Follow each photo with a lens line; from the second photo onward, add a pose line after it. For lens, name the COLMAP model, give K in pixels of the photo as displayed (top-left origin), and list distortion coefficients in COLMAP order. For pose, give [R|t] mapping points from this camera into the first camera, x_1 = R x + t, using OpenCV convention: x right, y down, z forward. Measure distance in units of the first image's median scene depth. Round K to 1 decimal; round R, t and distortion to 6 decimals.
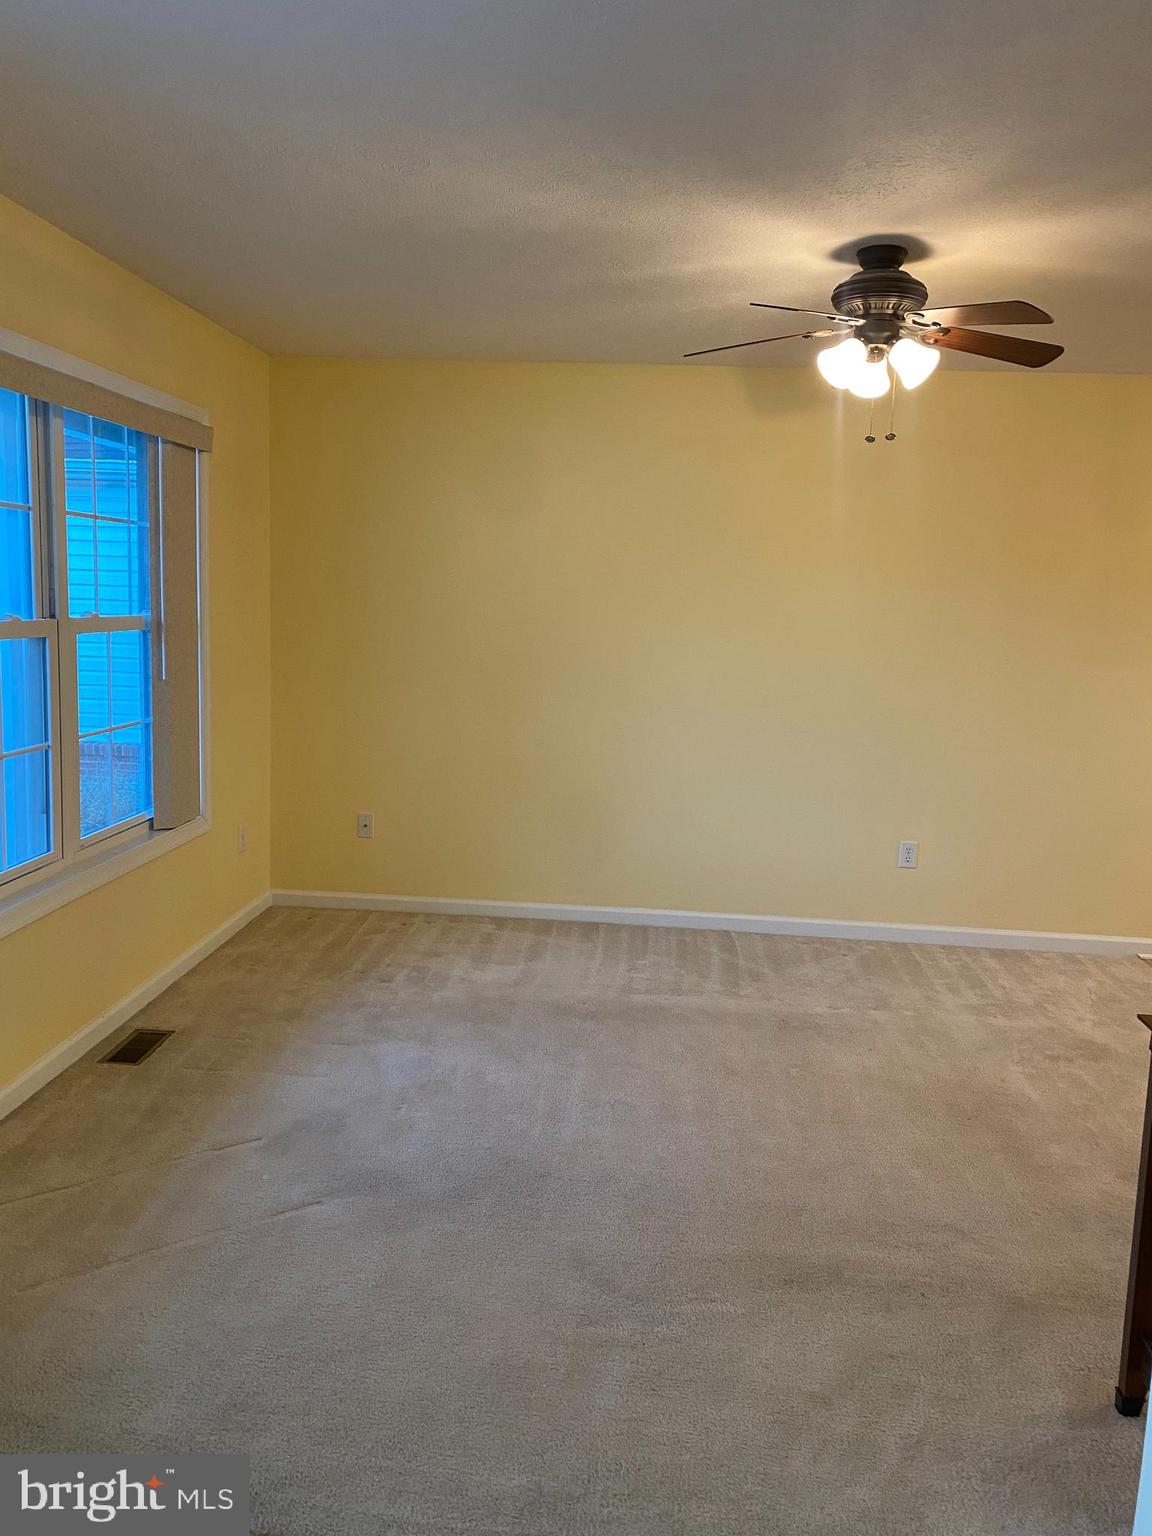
lens RADIAL K [[1176.1, 0, 578.7], [0, 1176.1, 774.4], [0, 0, 1]] dist [0.057477, -0.061383]
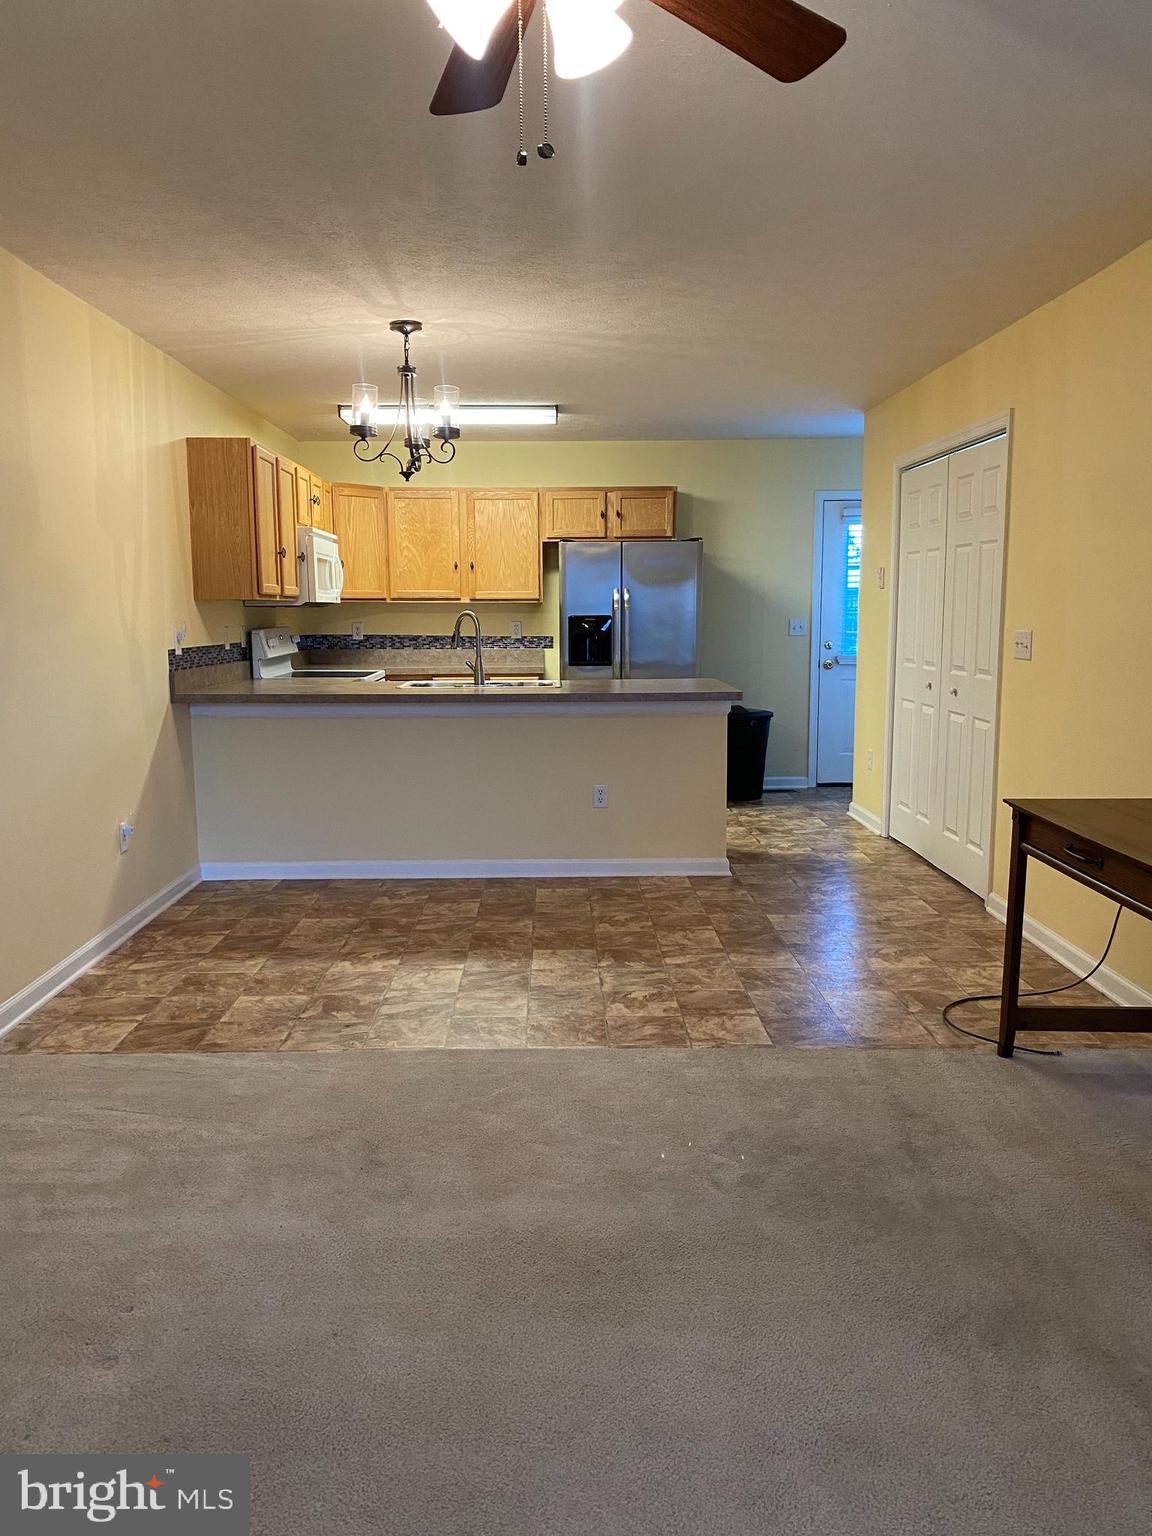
lens RADIAL K [[1176.1, 0, 569.3], [0, 1176.1, 782.0], [0, 0, 1]] dist [0.057477, -0.061383]
pose [[-0.083677, -0.180260, 0.980053, -0.235189], [0.154908, 0.969193, 0.191489, -0.092066], [-0.984379, 0.167841, -0.053176, 0.852175]]
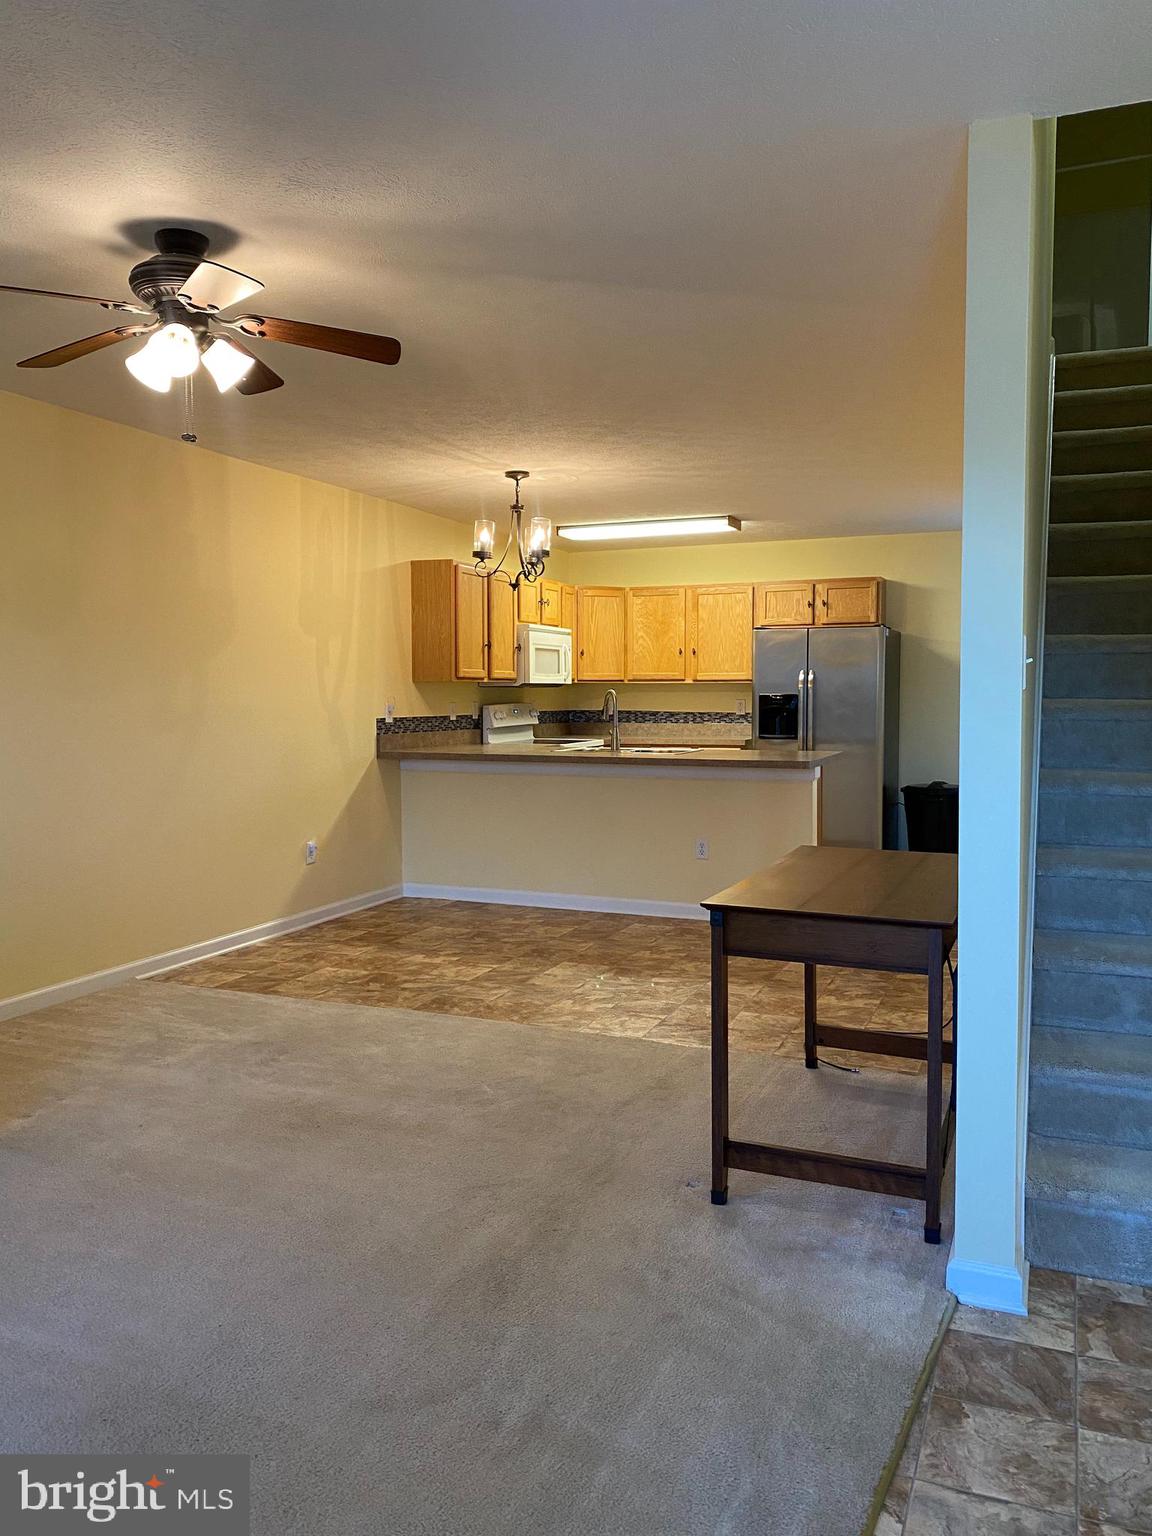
lens RADIAL K [[1176.1, 0, 579.1], [0, 1176.1, 755.0], [0, 0, 1]] dist [0.057477, -0.061383]
pose [[0.317577, -0.088683, 0.944076, -0.439428], [0.158929, 0.986511, 0.039208, -0.020166], [-0.934819, 0.137589, 0.327388, 0.358411]]
